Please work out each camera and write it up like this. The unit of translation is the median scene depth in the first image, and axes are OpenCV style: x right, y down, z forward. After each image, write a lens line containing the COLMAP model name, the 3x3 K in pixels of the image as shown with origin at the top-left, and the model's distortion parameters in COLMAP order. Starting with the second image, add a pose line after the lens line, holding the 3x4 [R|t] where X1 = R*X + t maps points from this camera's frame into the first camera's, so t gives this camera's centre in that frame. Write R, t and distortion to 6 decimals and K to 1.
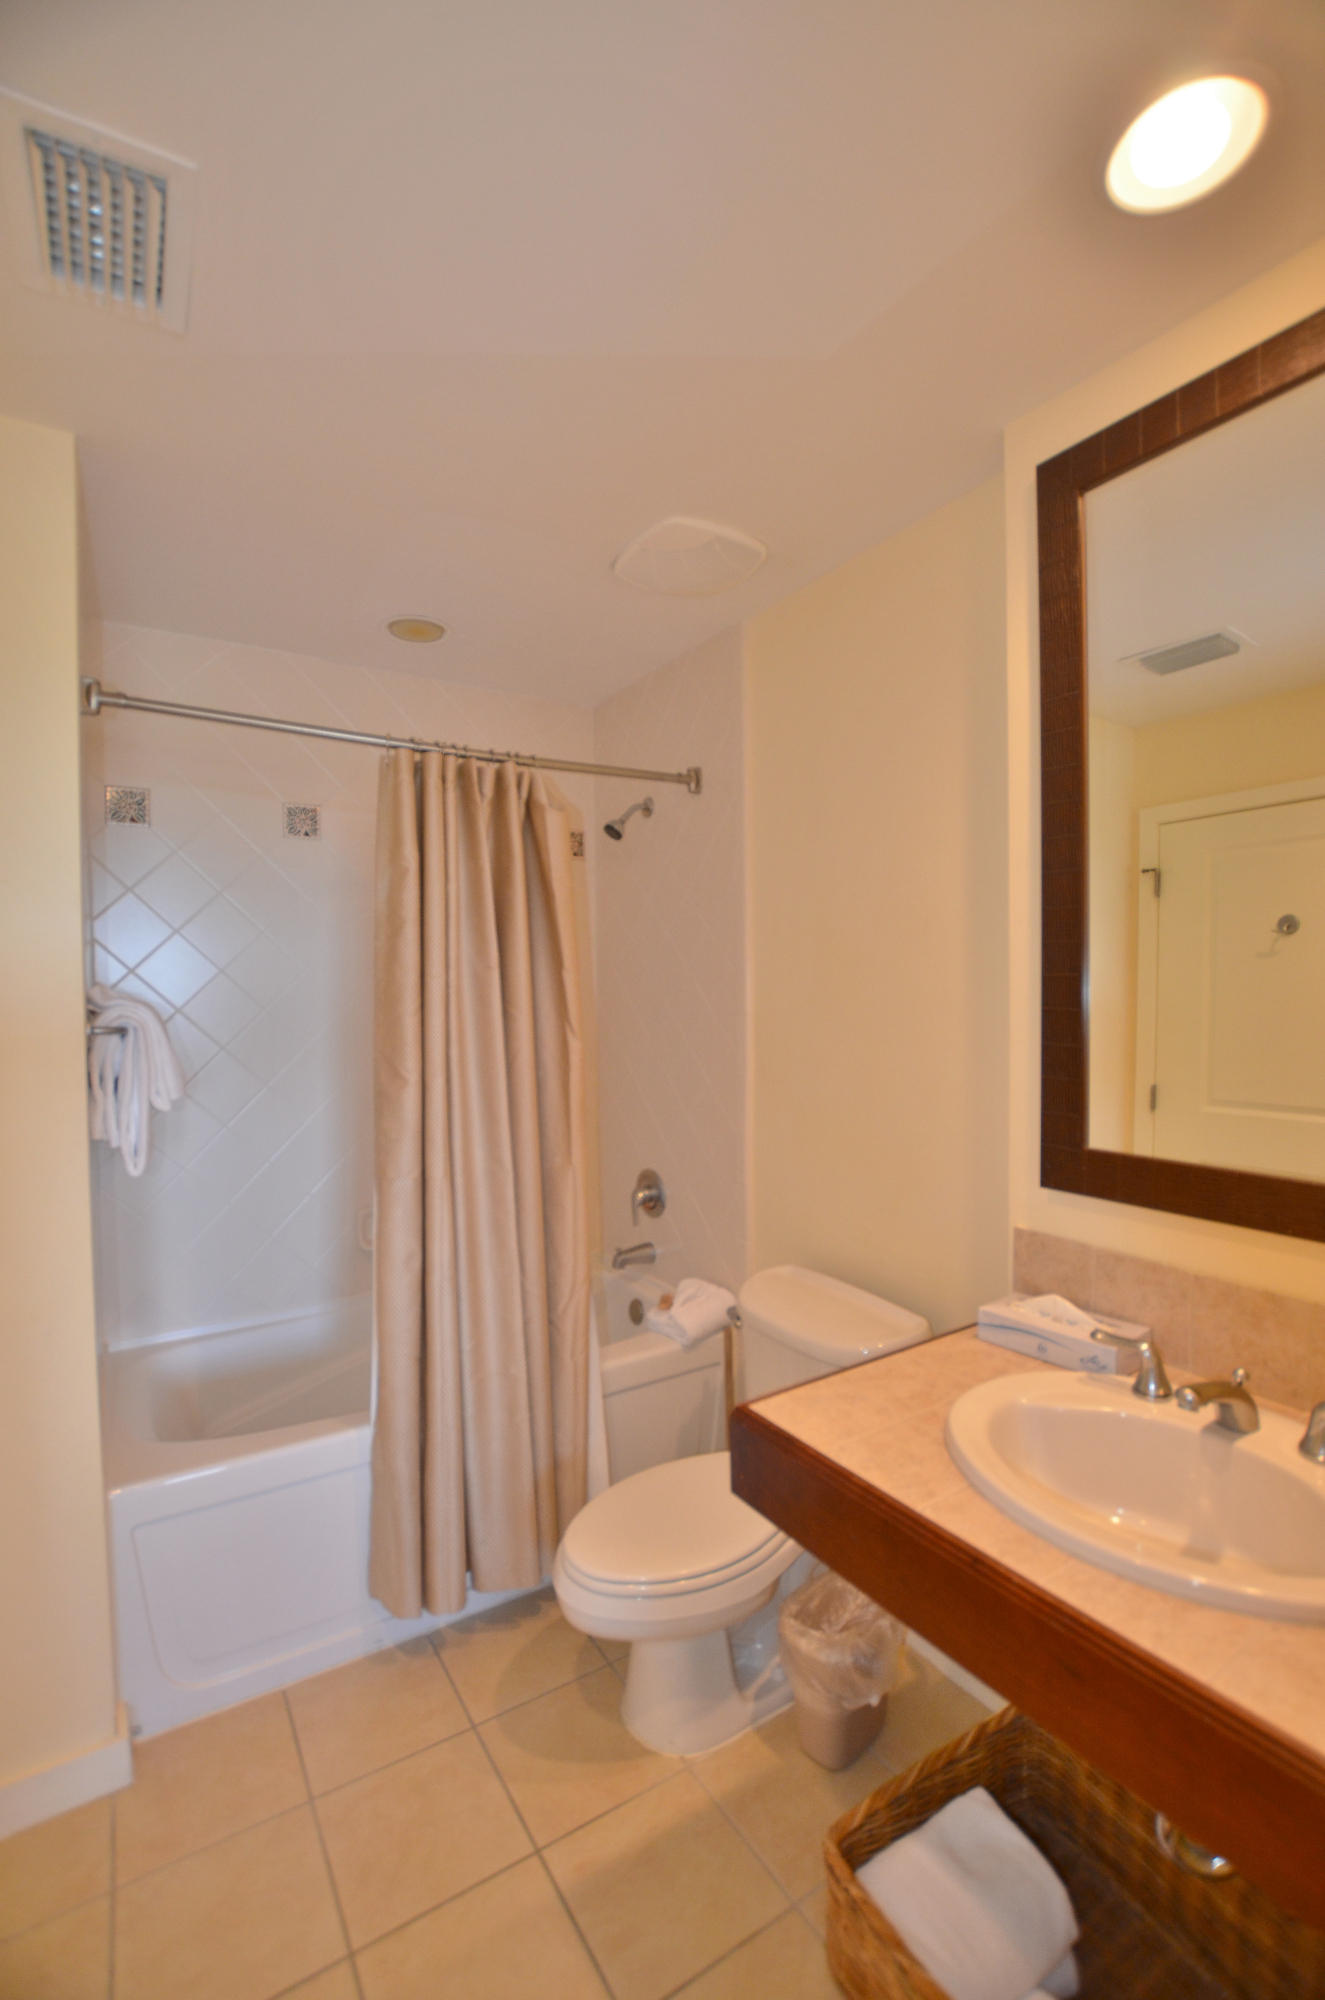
lens RADIAL K [[881.6, 0, 670.3], [0, 881.6, 1004.2], [0, 0, 1]] dist [-0.030381, 0.004734]
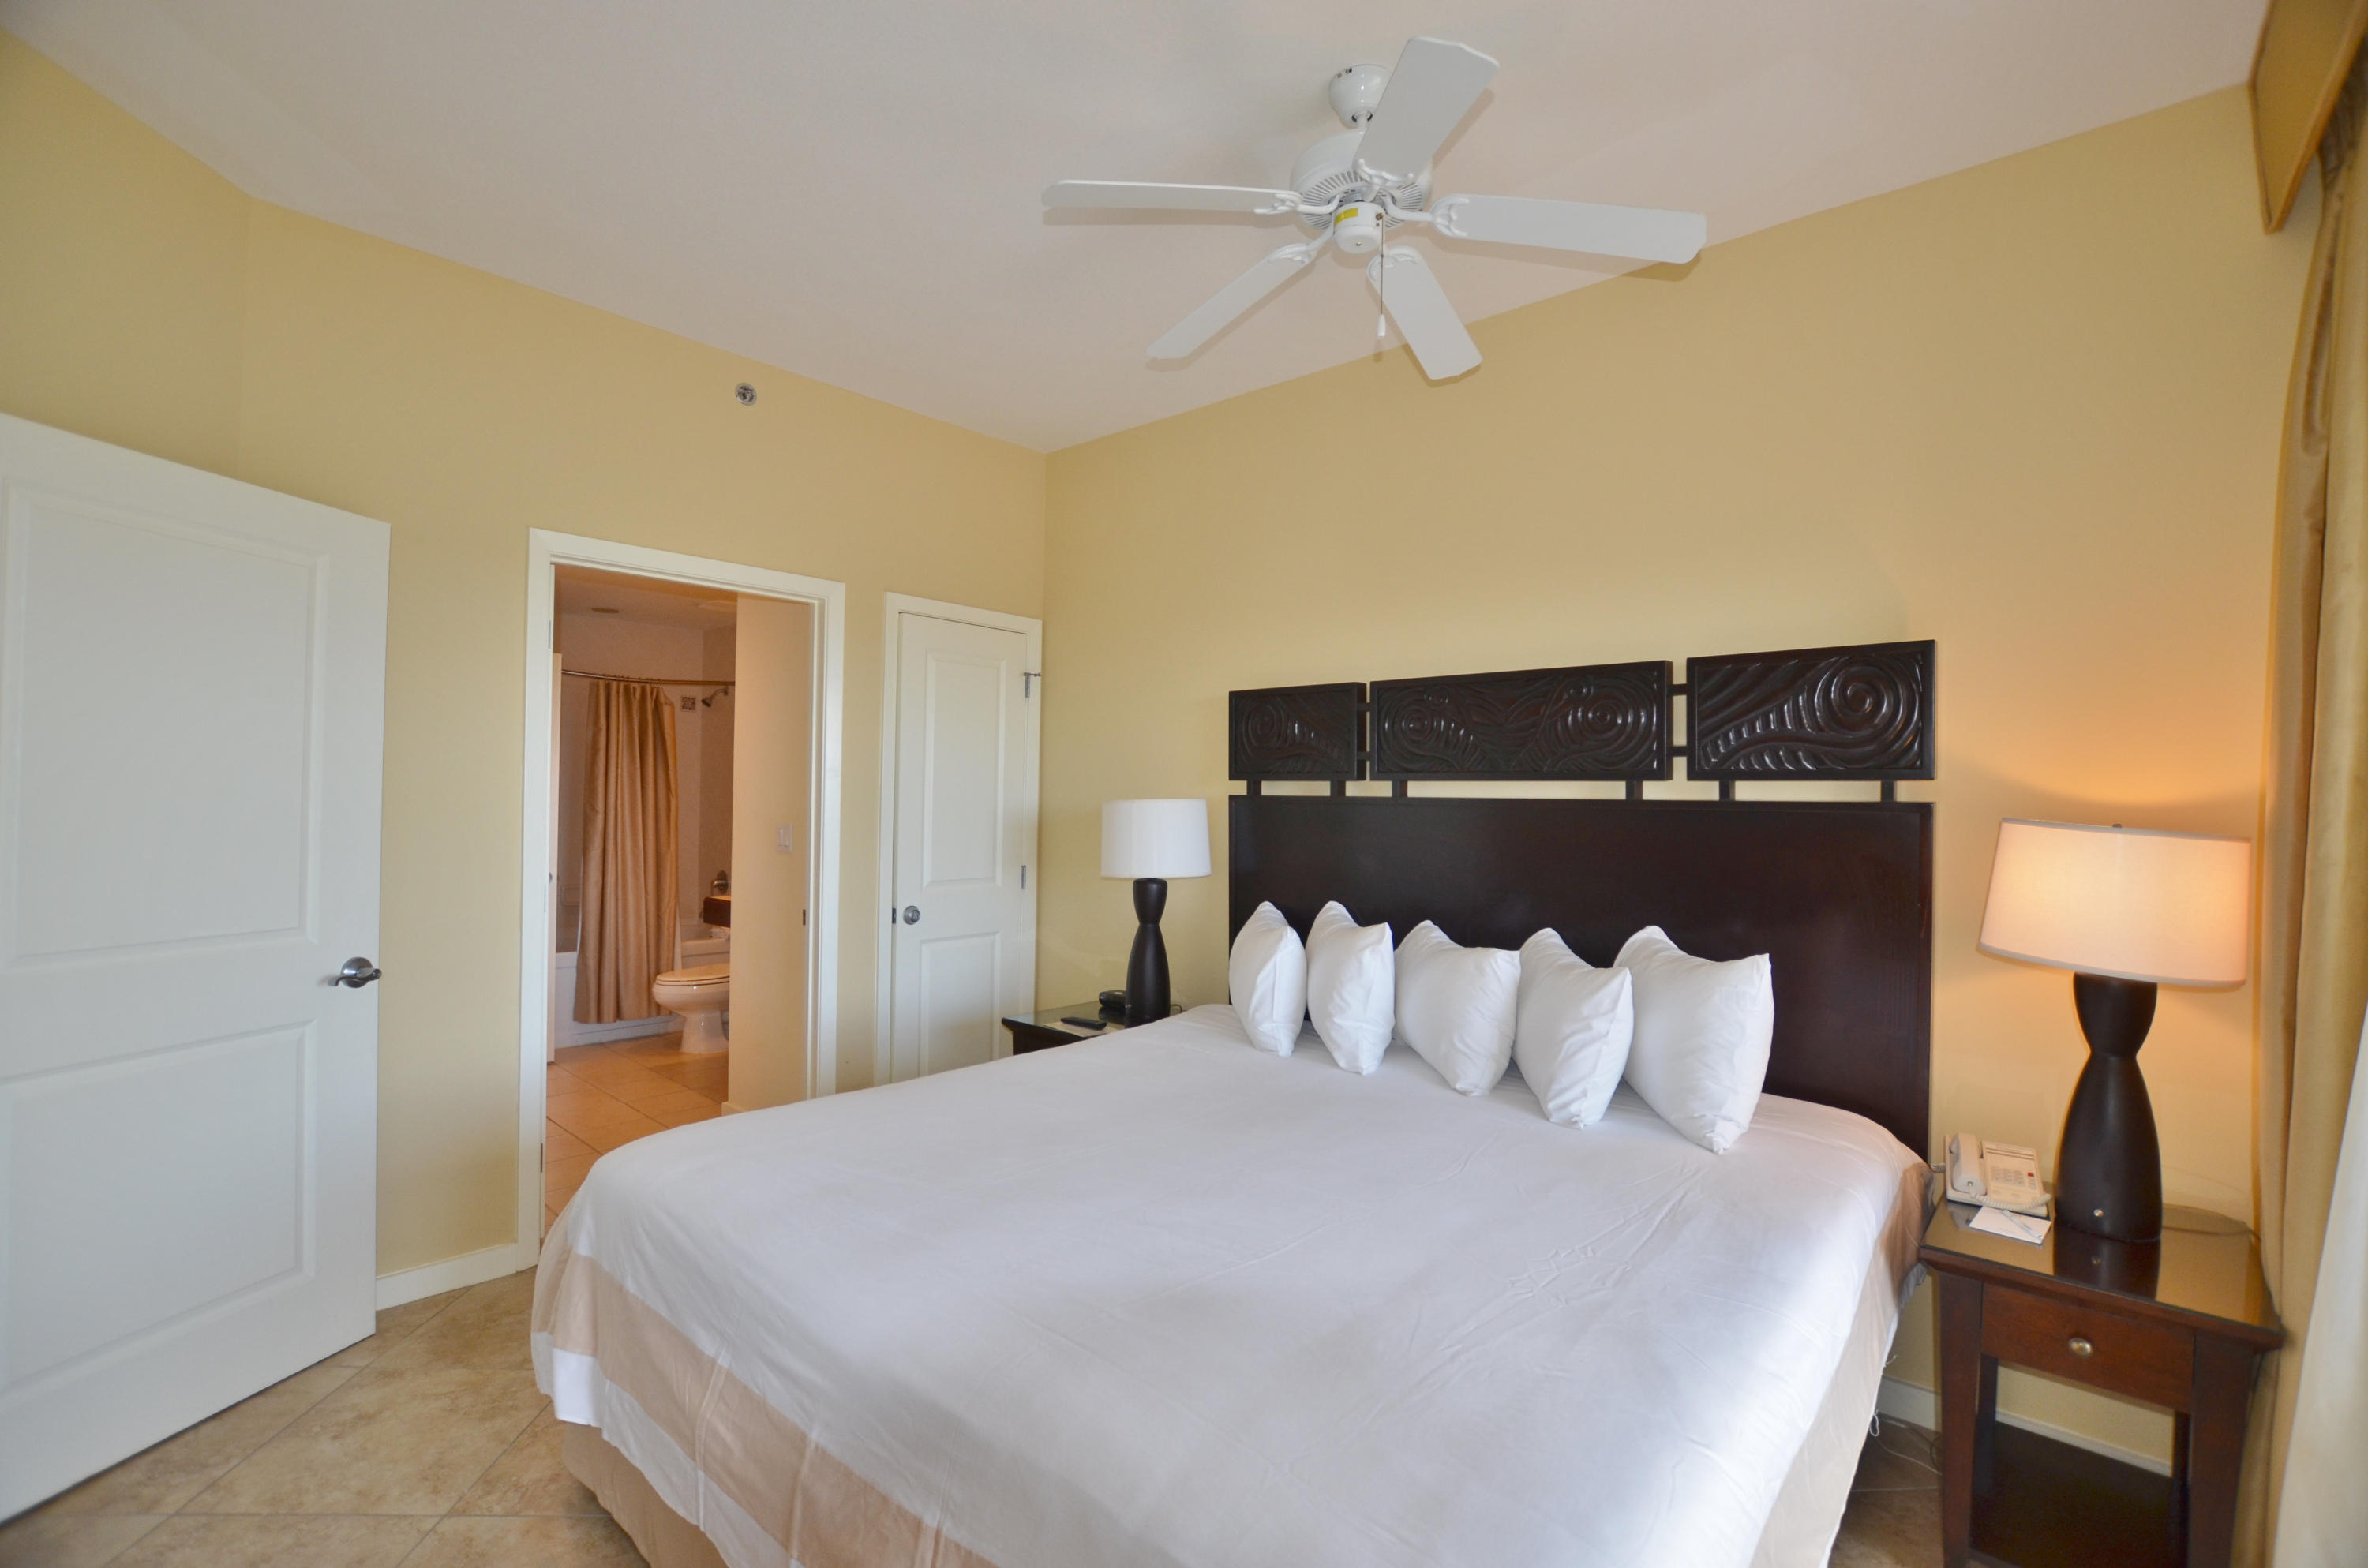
lens RADIAL K [[1043.6, 0, 1180.3], [0, 1043.6, 785.1], [0, 0, 1]] dist [-0.030381, 0.004734]
pose [[0.966573, 0.026588, 0.255011, 0.496491], [-0.020532, 0.999441, -0.026379, 0.046672], [-0.255570, 0.020261, 0.966578, -2.050971]]
